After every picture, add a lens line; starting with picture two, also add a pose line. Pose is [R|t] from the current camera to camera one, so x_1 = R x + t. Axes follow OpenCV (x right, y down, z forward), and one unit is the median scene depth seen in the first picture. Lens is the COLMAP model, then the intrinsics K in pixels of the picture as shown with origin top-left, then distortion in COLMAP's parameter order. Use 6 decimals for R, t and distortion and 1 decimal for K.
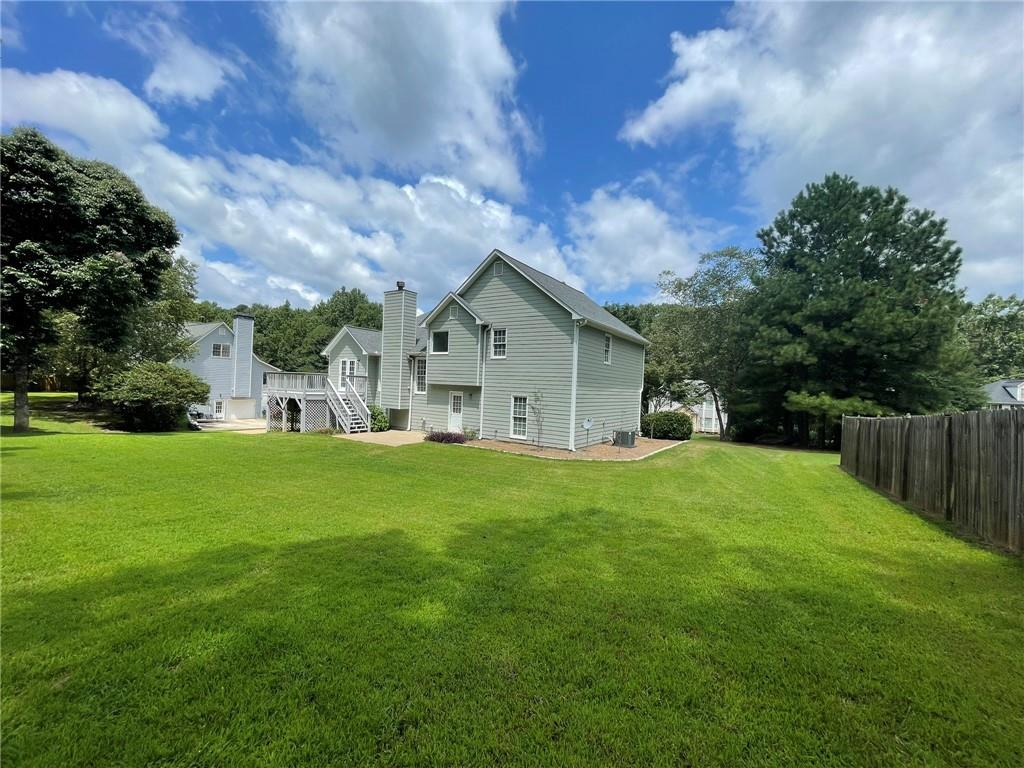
lens RADIAL K [[416.3, 0, 516.1], [0, 416.3, 383.5], [0, 0, 1]] dist [0.008047, 0.000027]
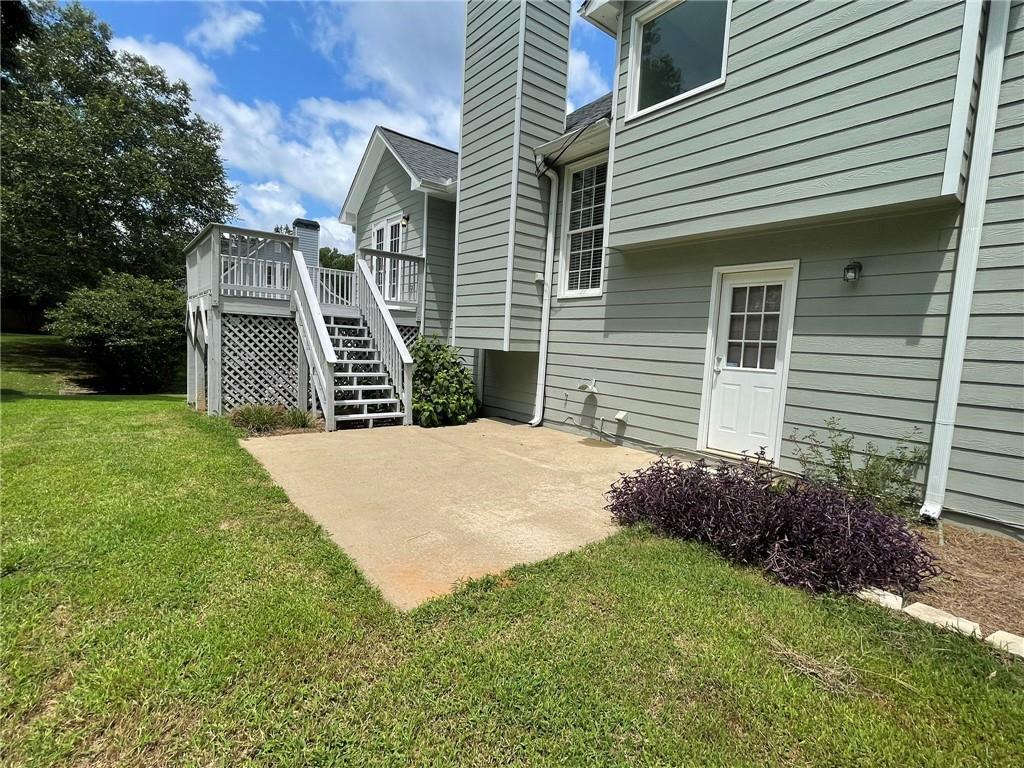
lens RADIAL K [[495.9, 0, 511.5], [0, 495.9, 387.0], [0, 0, 1]] dist [0.003061, 0.000187]
pose [[0.949154, 0.036459, -0.312694, -0.171421], [-0.011124, 0.996535, 0.082427, 0.059195], [0.314616, -0.074758, 0.946271, 0.684162]]
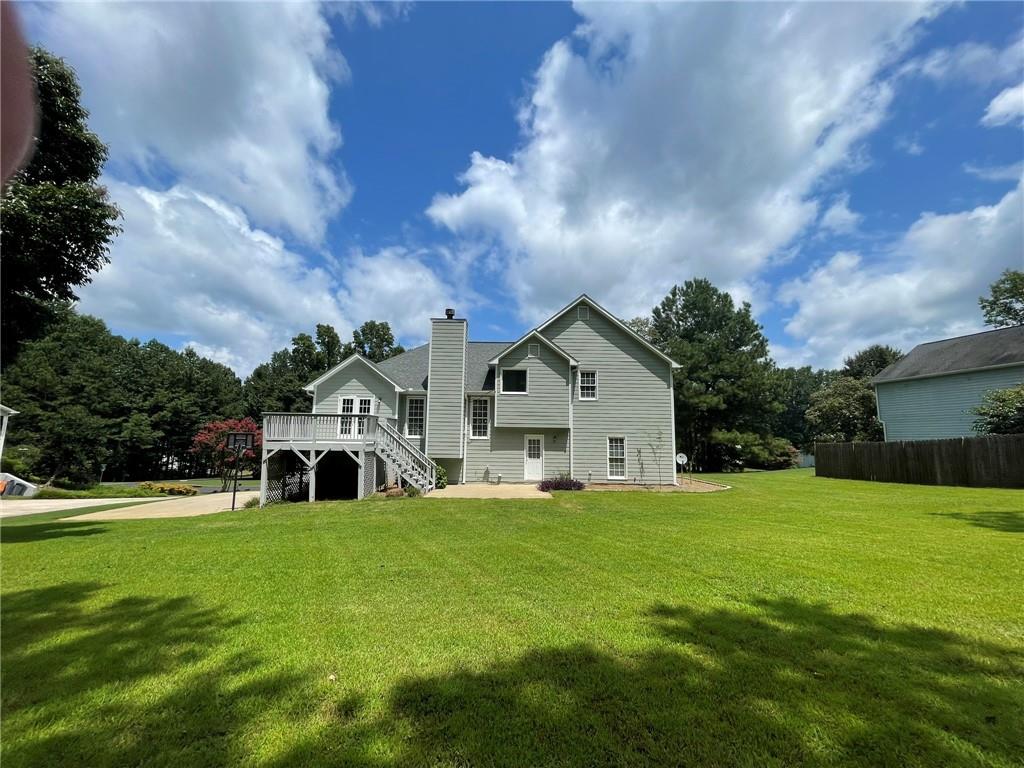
lens RADIAL K [[375.8, 0, 511.1], [0, 375.8, 388.3], [0, 0, 1]] dist [-0.002398, -0.000071]
pose [[0.840998, 0.041144, 0.539472, -0.613581], [0.014312, 0.995064, -0.098202, -0.002208], [-0.540849, 0.090309, 0.836257, 0.304374]]
